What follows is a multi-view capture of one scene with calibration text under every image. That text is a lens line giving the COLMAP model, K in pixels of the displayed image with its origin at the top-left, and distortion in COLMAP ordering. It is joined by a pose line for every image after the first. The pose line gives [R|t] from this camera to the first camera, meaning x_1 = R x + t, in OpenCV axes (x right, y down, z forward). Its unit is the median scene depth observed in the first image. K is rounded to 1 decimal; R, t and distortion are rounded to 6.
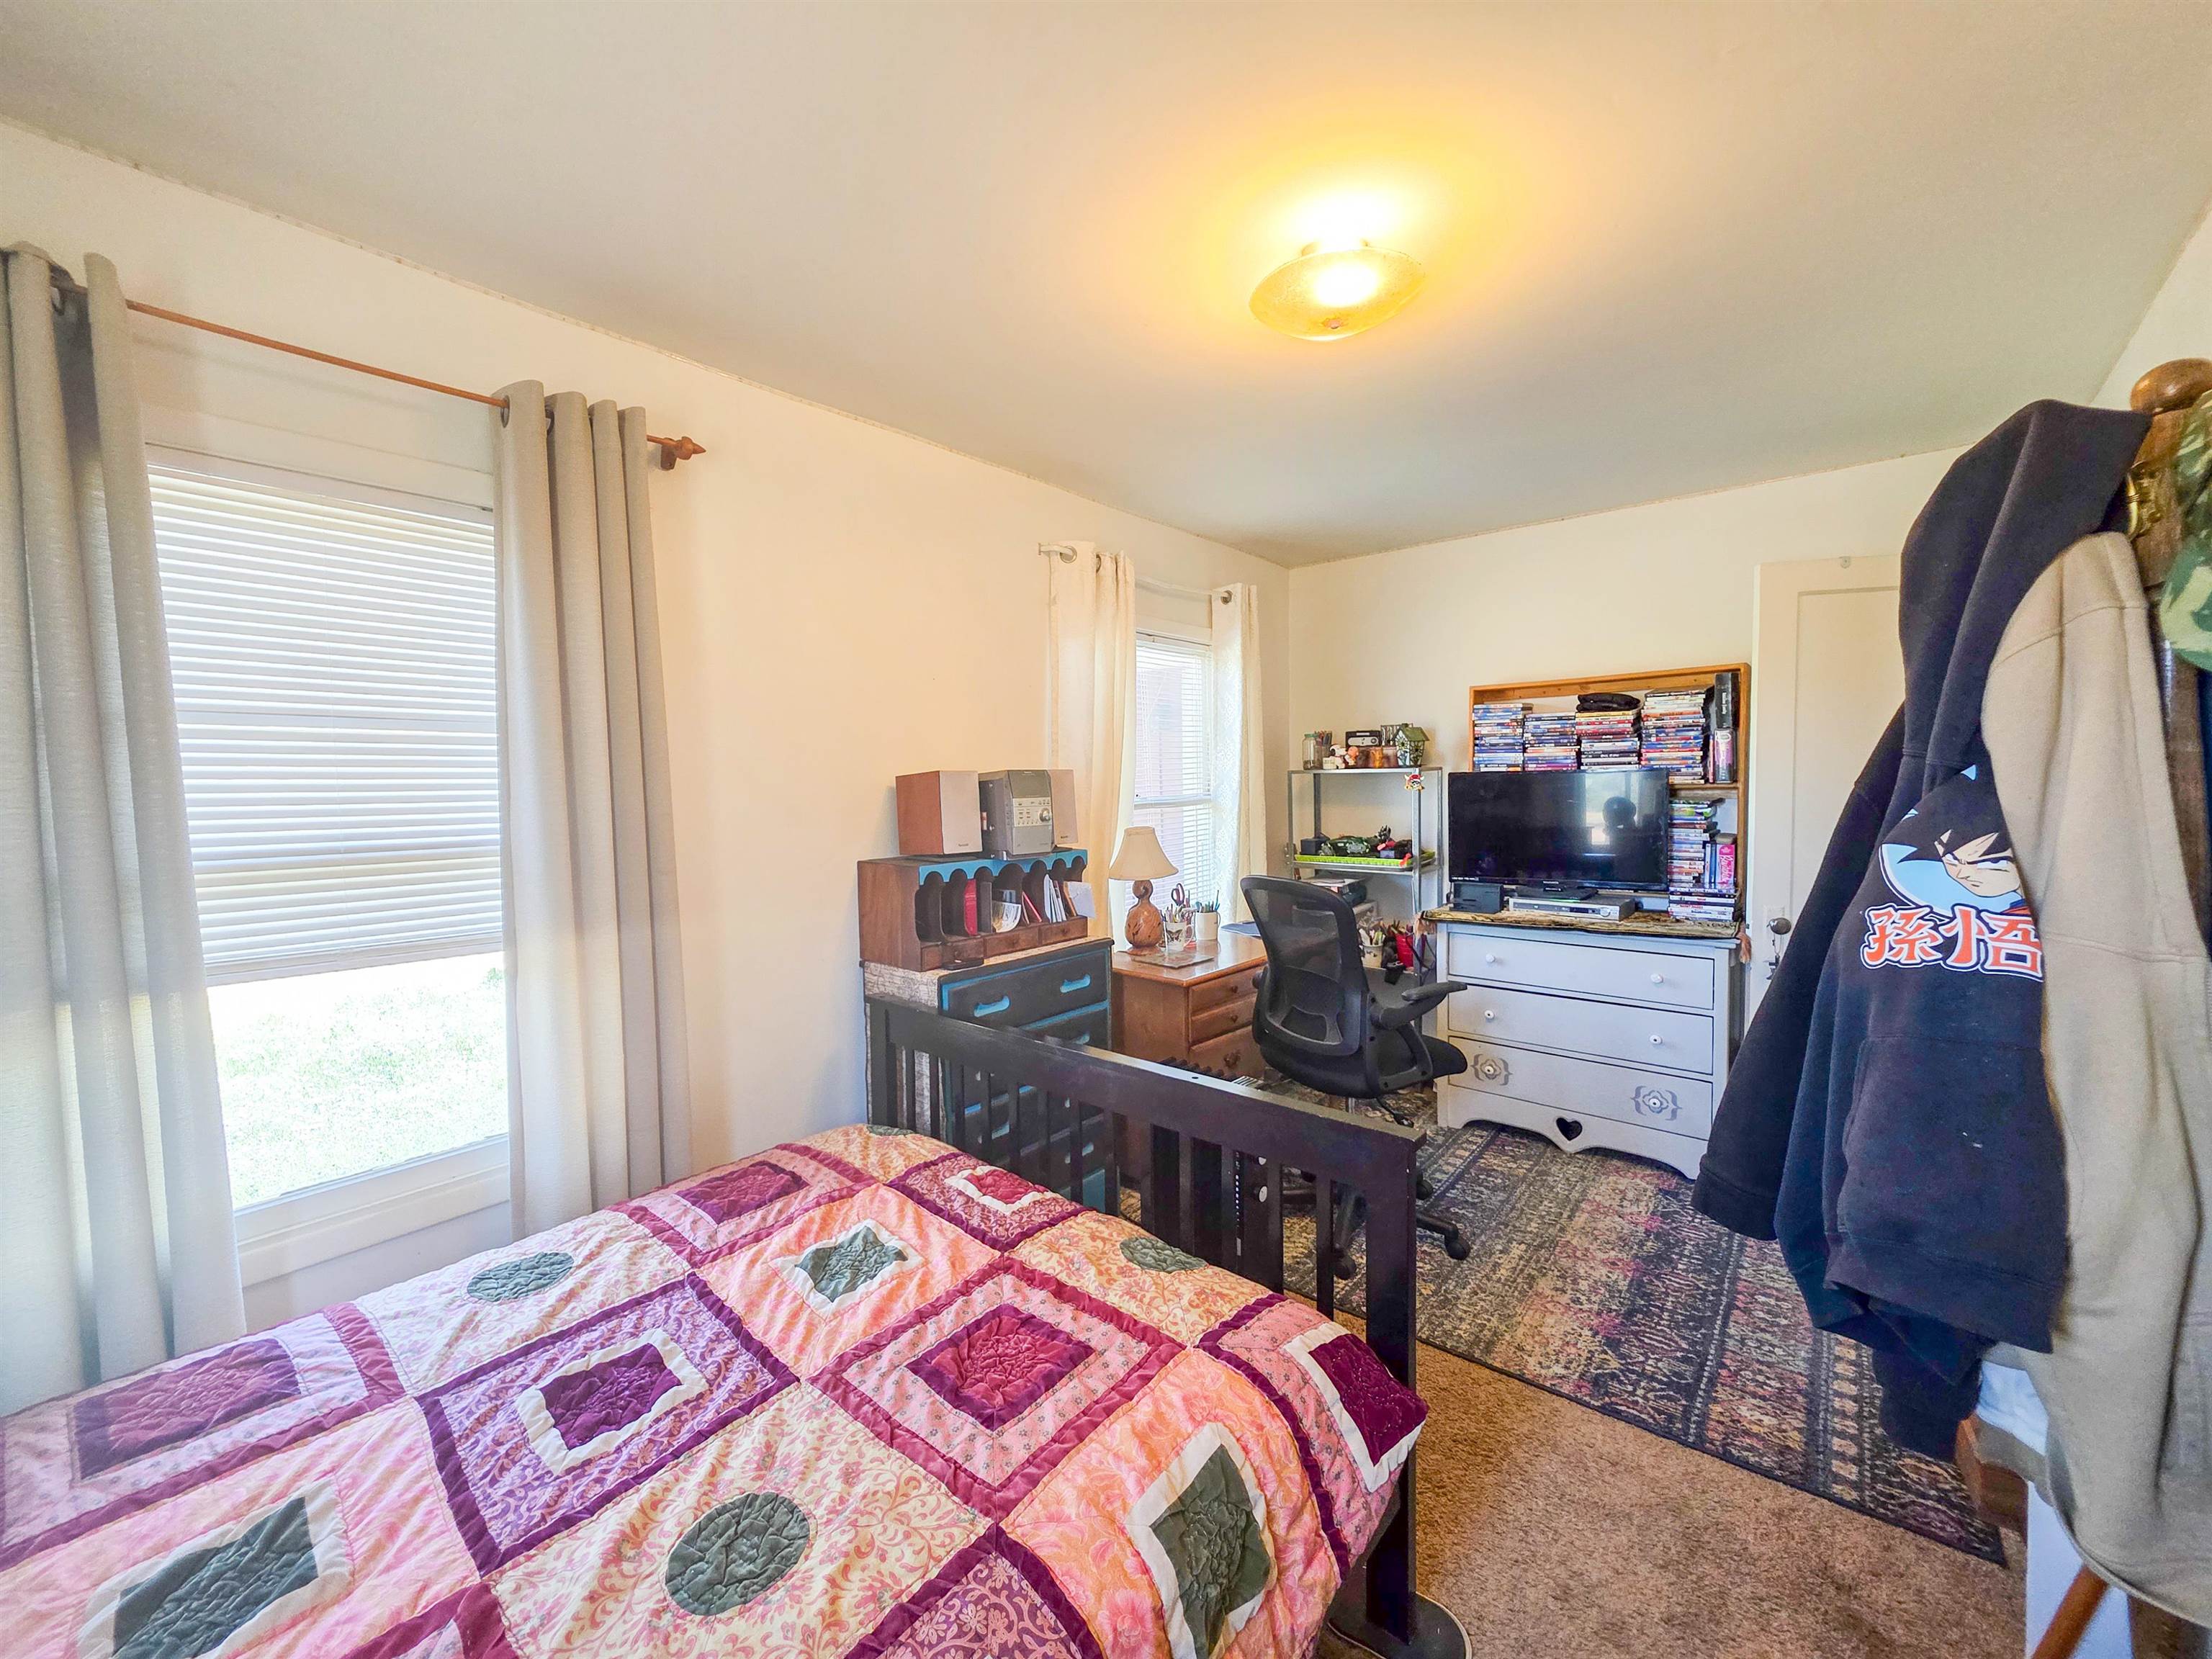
lens RADIAL K [[877.4, 0, 1101.2], [0, 877.4, 822.0], [0, 0, 1]] dist [0.003256, -0.000205]
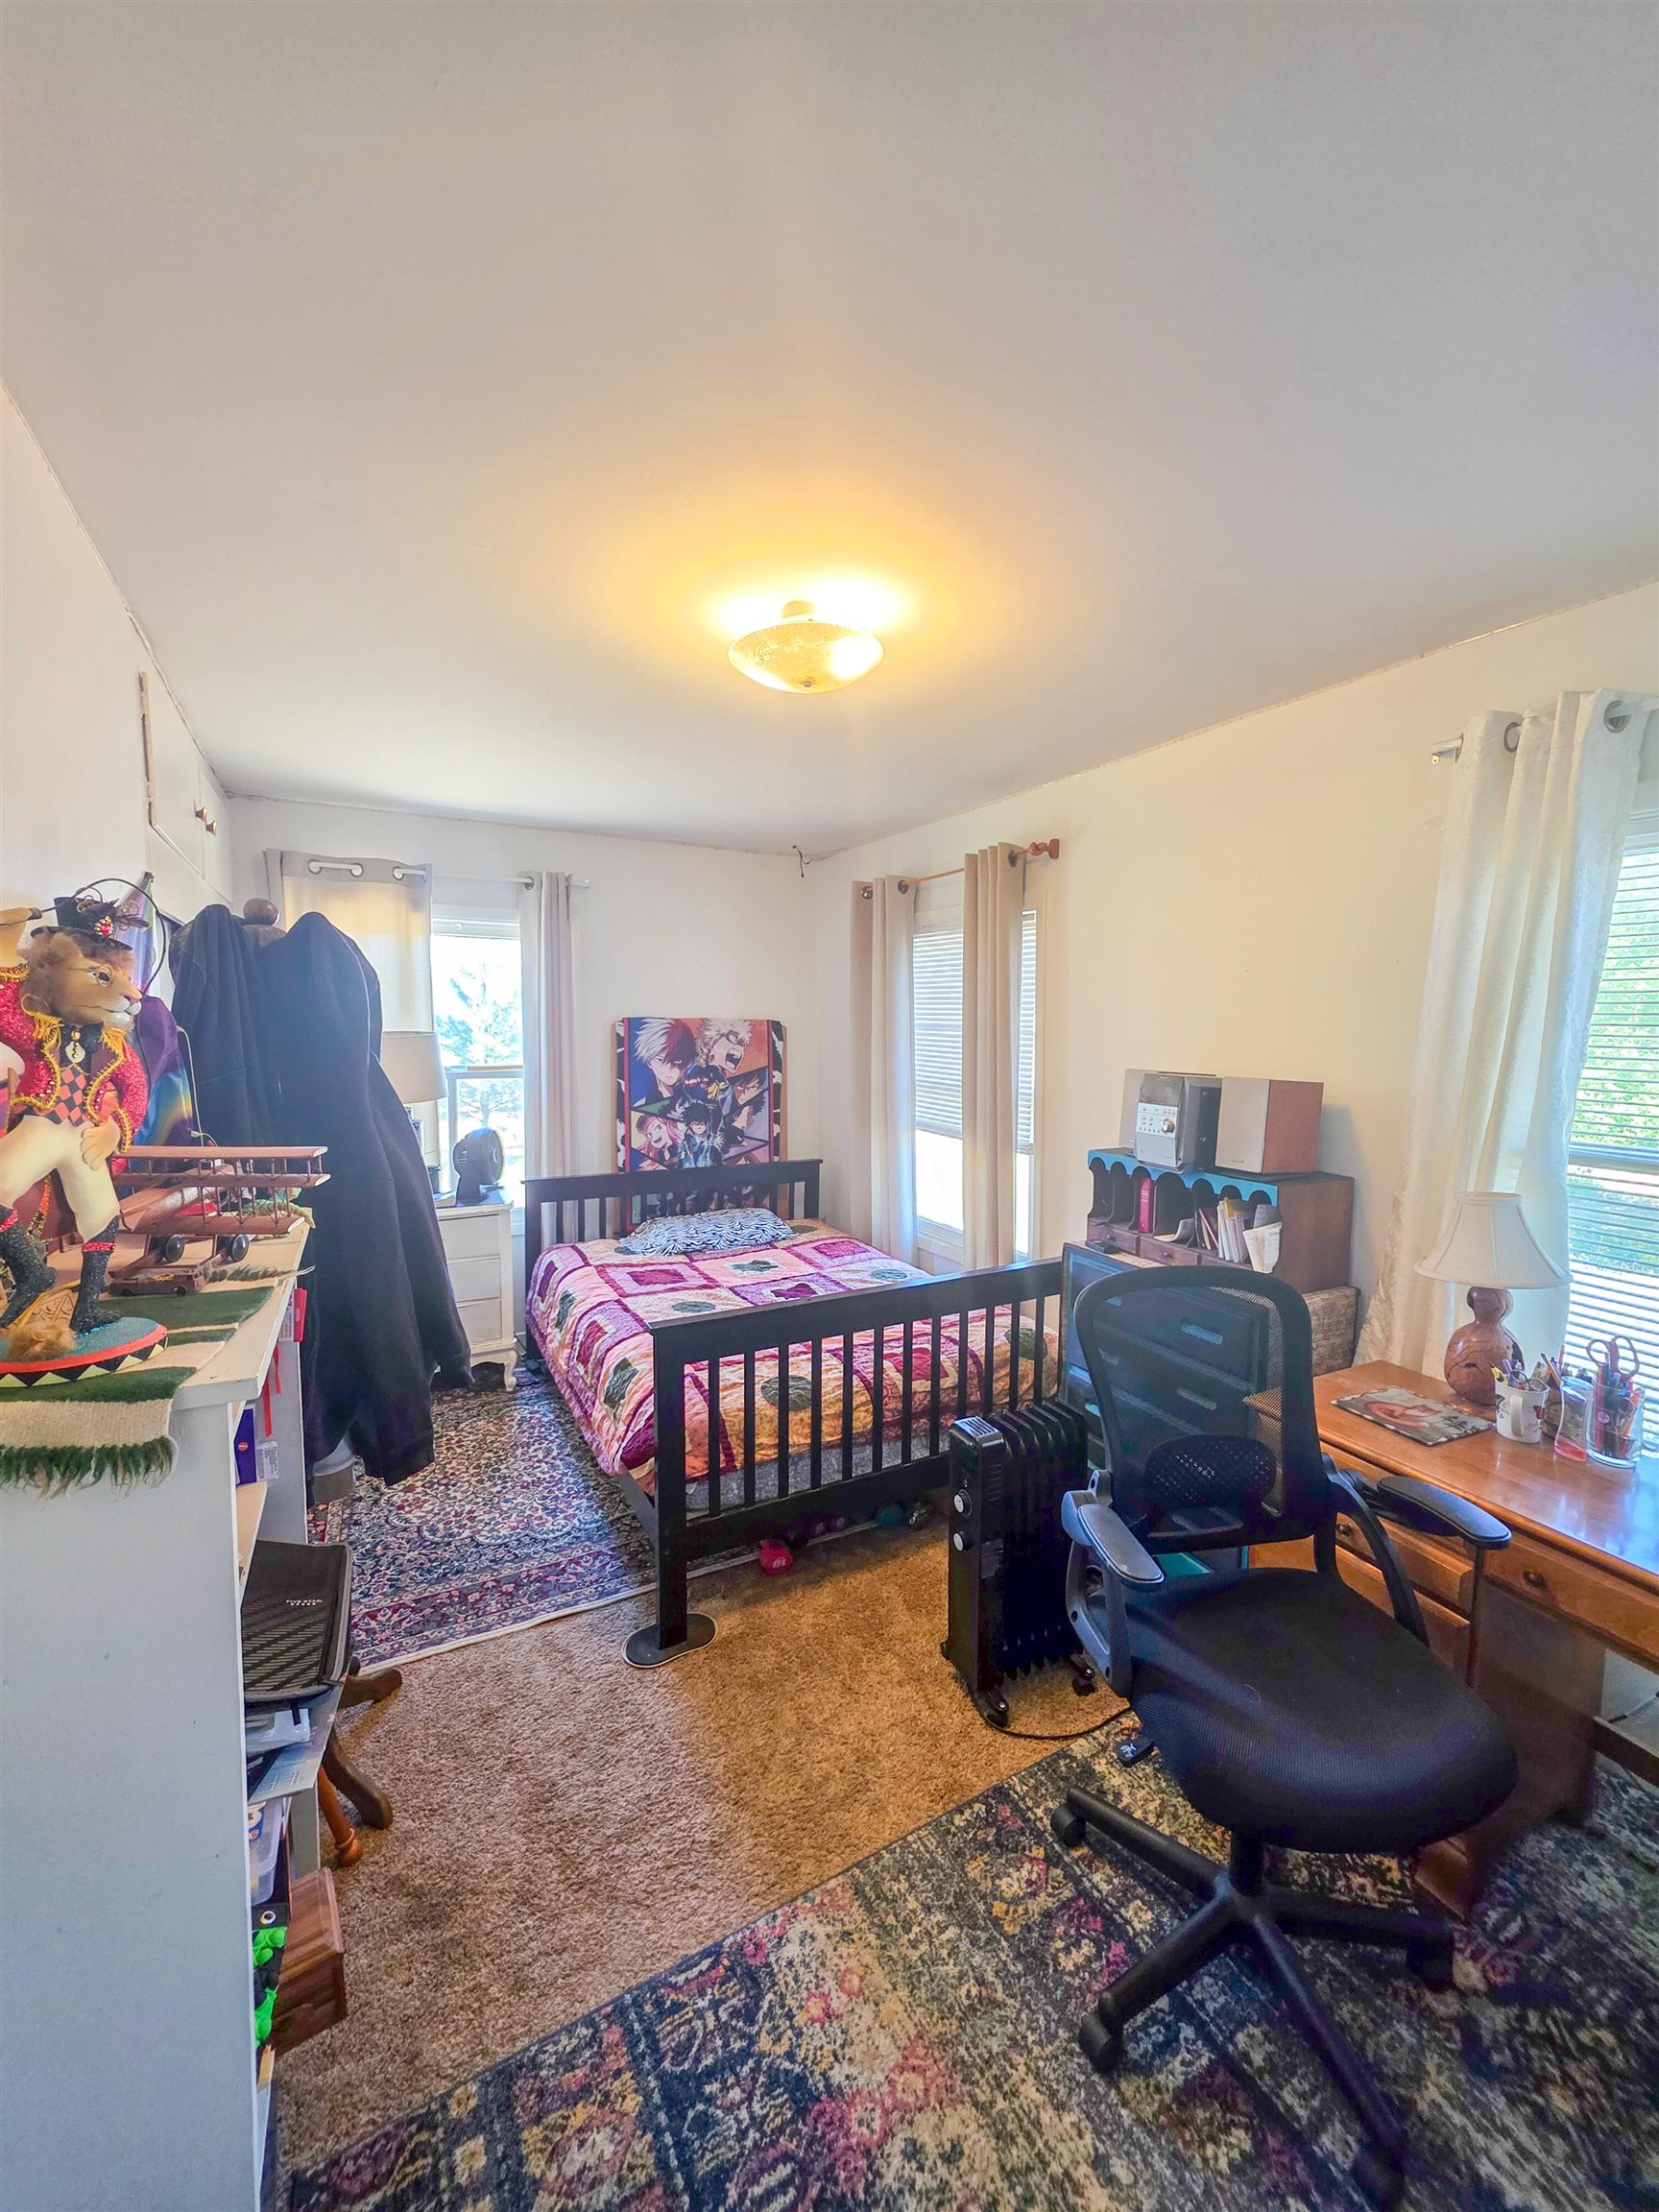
lens RADIAL K [[877.4, 0, 826.7], [0, 877.4, 1101.7], [0, 0, 1]] dist [0.003256, -0.000205]
pose [[-0.354943, 0.101242, -0.929390, 1.101869], [-0.056229, 0.990007, 0.129320, -0.158500], [0.933195, 0.098160, -0.345704, 1.201303]]
